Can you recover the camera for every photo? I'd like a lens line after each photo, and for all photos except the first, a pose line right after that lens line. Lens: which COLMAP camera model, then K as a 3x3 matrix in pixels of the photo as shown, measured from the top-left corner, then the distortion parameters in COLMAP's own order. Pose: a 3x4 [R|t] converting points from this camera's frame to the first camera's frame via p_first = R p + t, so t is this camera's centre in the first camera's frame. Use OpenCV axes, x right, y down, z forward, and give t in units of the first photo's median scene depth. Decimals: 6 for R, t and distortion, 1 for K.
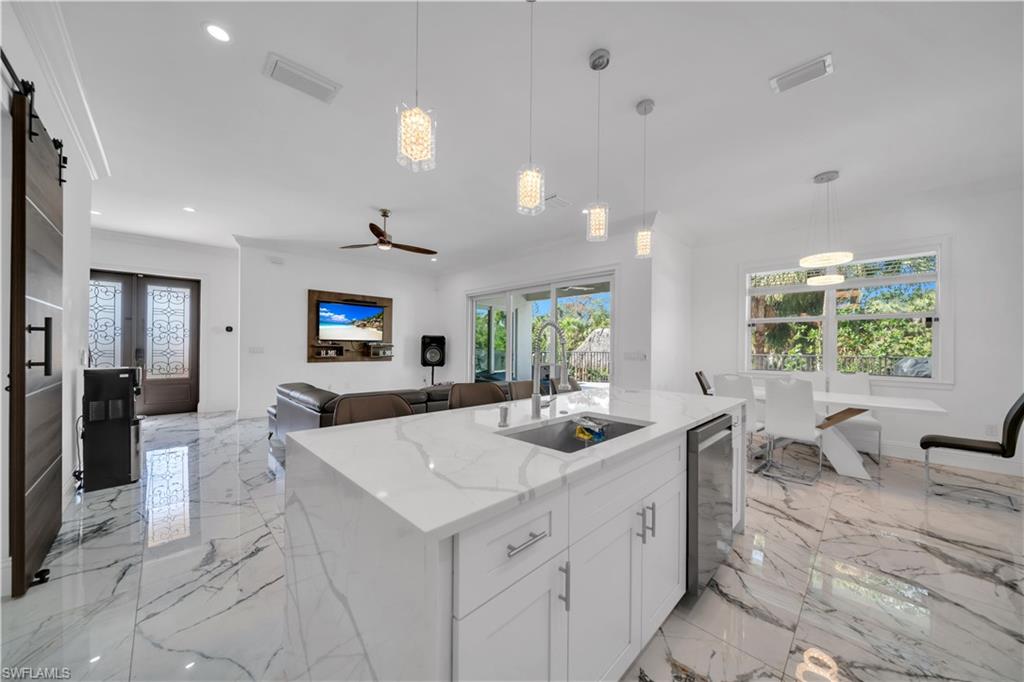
lens RADIAL K [[359.0, 0, 512.0], [0, 359.0, 341.0], [0, 0, 1]] dist [-0.000295, 0.000107]
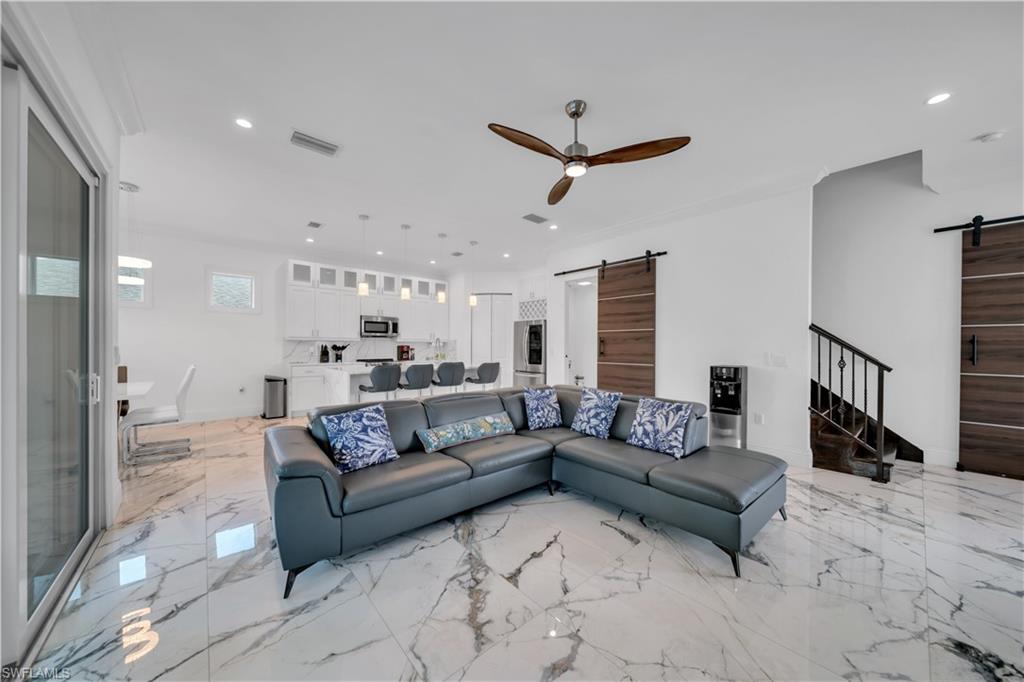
lens RADIAL K [[353.9, 0, 513.3], [0, 353.9, 347.3], [0, 0, 1]] dist [-0.001761, -0.000255]
pose [[-0.998502, -0.015395, 0.052499, -0.210296], [-0.016006, 0.999809, -0.011233, 0.017532], [-0.052316, -0.012057, -0.998558, 1.135089]]
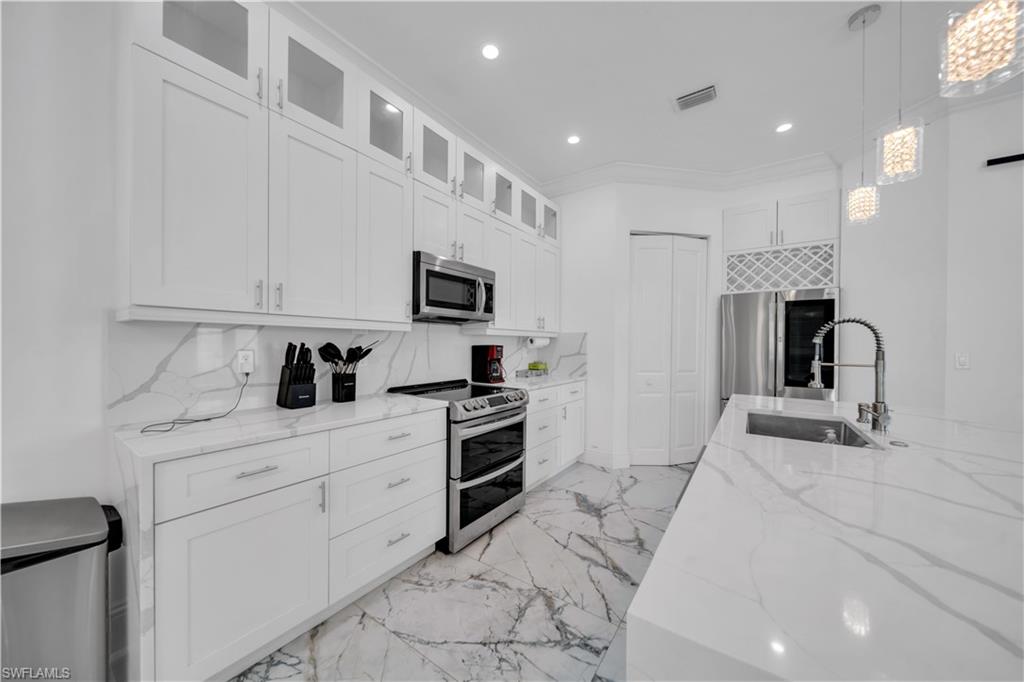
lens RADIAL K [[353.9, 0, 513.3], [0, 353.9, 347.3], [0, 0, 1]] dist [-0.001761, -0.000255]
pose [[-0.982412, -0.015811, -0.186054, 0.281107], [-0.014876, 0.999869, -0.006419, 0.009580], [0.186131, -0.003539, -0.982519, 0.437971]]
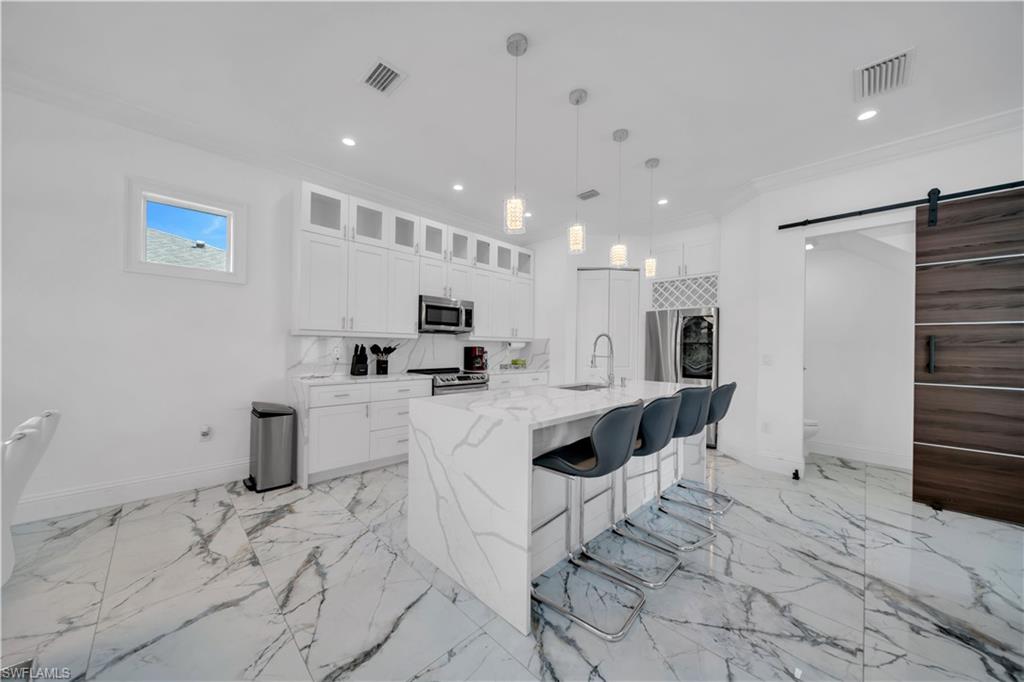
lens RADIAL K [[353.9, 0, 513.3], [0, 353.9, 347.3], [0, 0, 1]] dist [-0.001761, -0.000255]
pose [[-0.999624, -0.024475, -0.012383, 0.150357], [-0.024300, 0.999605, -0.014125, 0.013932], [0.012724, -0.013819, -0.999824, 0.718740]]
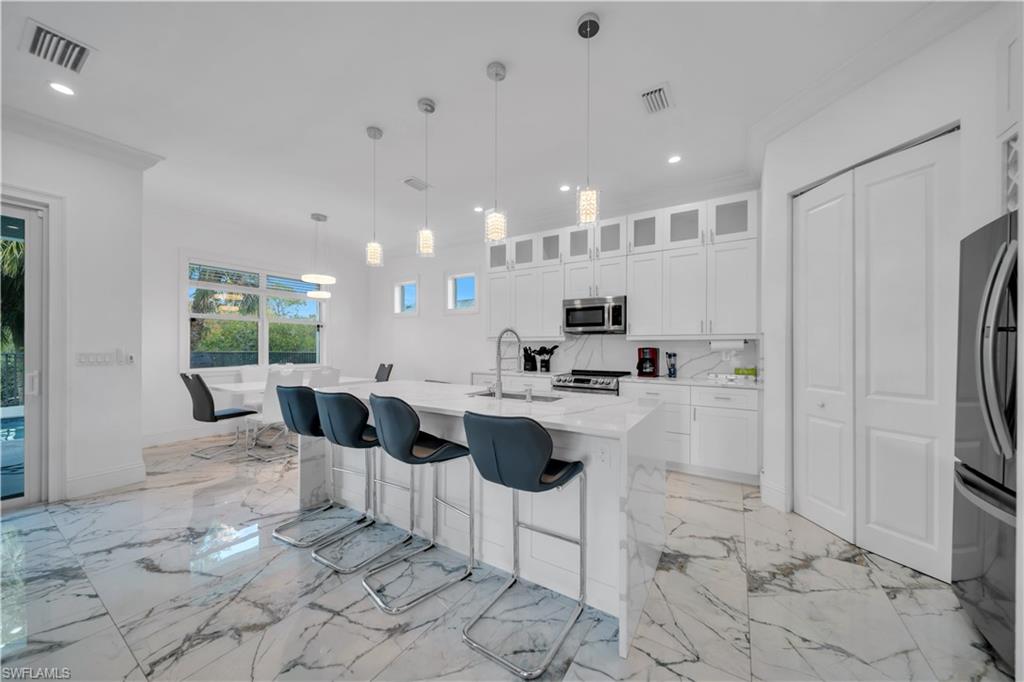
lens RADIAL K [[353.9, 0, 513.3], [0, 353.9, 347.3], [0, 0, 1]] dist [-0.001761, -0.000255]
pose [[-0.234124, -0.012786, 0.972123, -0.330086], [-0.019540, 0.999773, 0.008443, 0.001996], [-0.972010, -0.017019, -0.234320, 0.335358]]
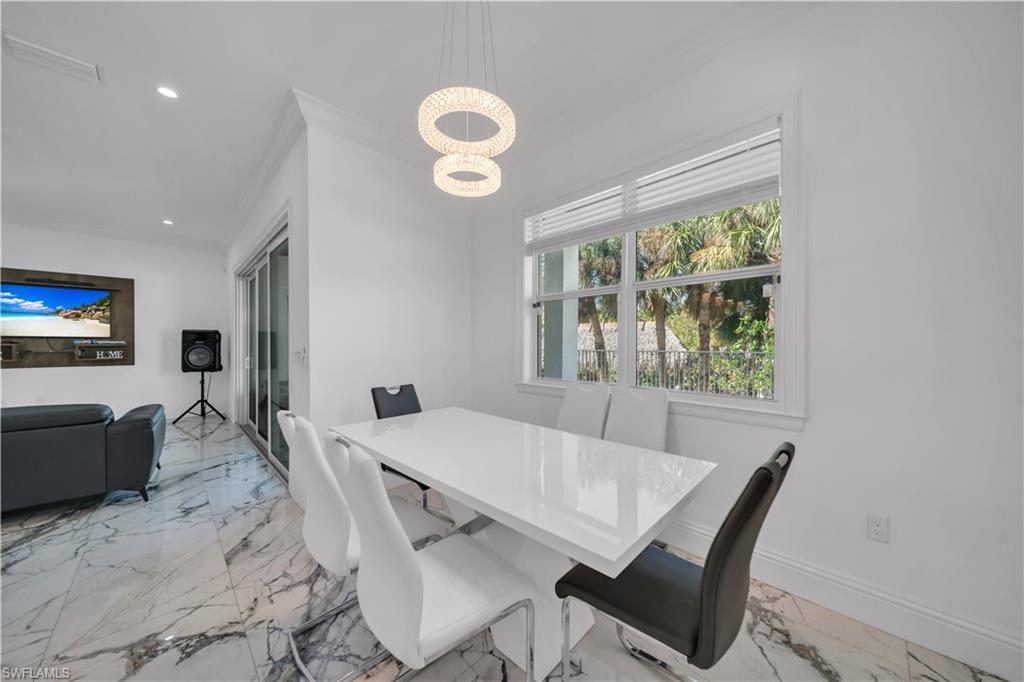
lens RADIAL K [[353.9, 0, 513.3], [0, 353.9, 347.3], [0, 0, 1]] dist [-0.001761, -0.000255]
pose [[0.999946, -0.008769, 0.005641, 0.515122], [0.008630, 0.999670, 0.024195, 0.010283], [-0.005851, -0.024145, 0.999691, 0.333774]]
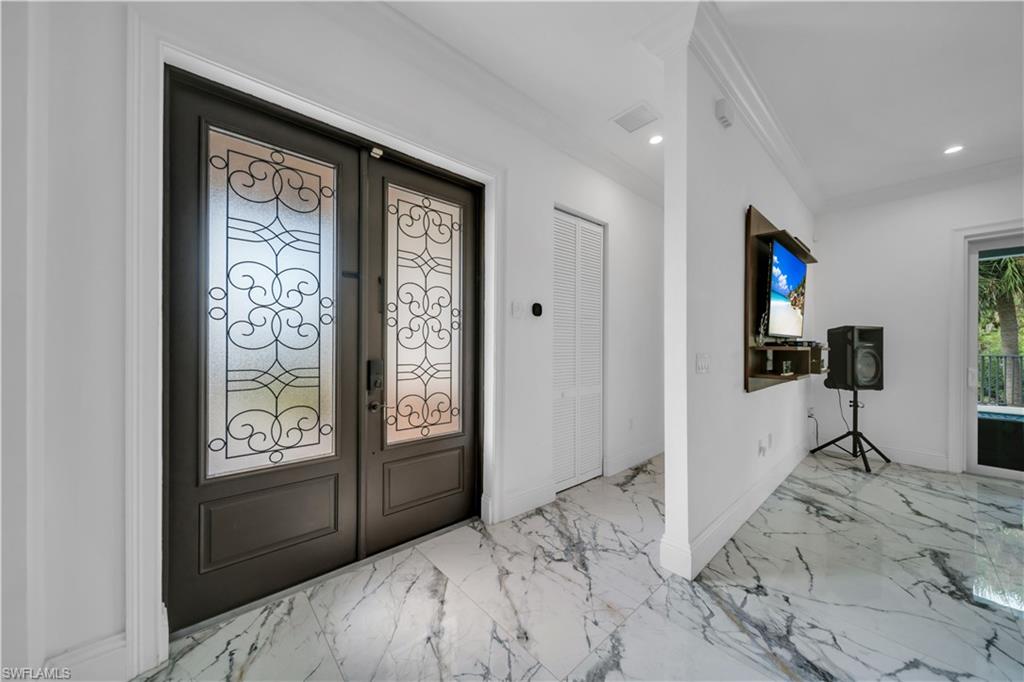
lens RADIAL K [[353.9, 0, 513.3], [0, 353.9, 347.3], [0, 0, 1]] dist [-0.001761, -0.000255]
pose [[0.999155, -0.005043, -0.040784, -0.830353], [0.005716, 0.999849, 0.016412, 0.002666], [0.040696, -0.016632, 0.999033, 0.615591]]
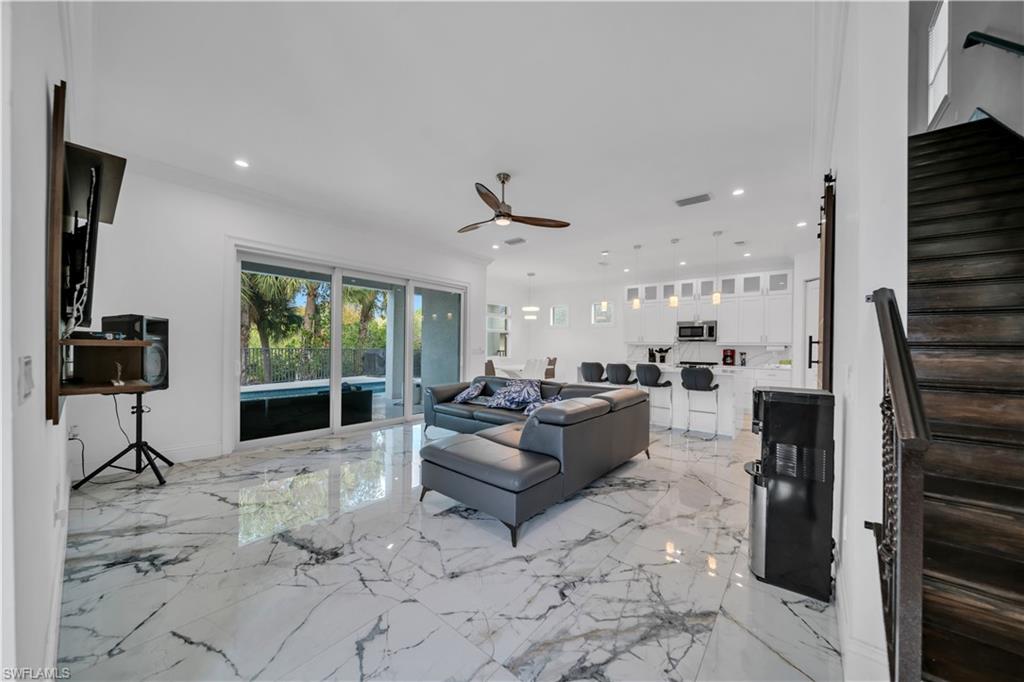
lens RADIAL K [[353.9, 0, 513.3], [0, 353.9, 347.3], [0, 0, 1]] dist [-0.001761, -0.000255]
pose [[-0.110309, -0.013792, 0.993802, -0.827508], [-0.028162, 0.999546, 0.010746, 0.004326], [-0.993498, -0.026802, -0.110647, 0.770072]]
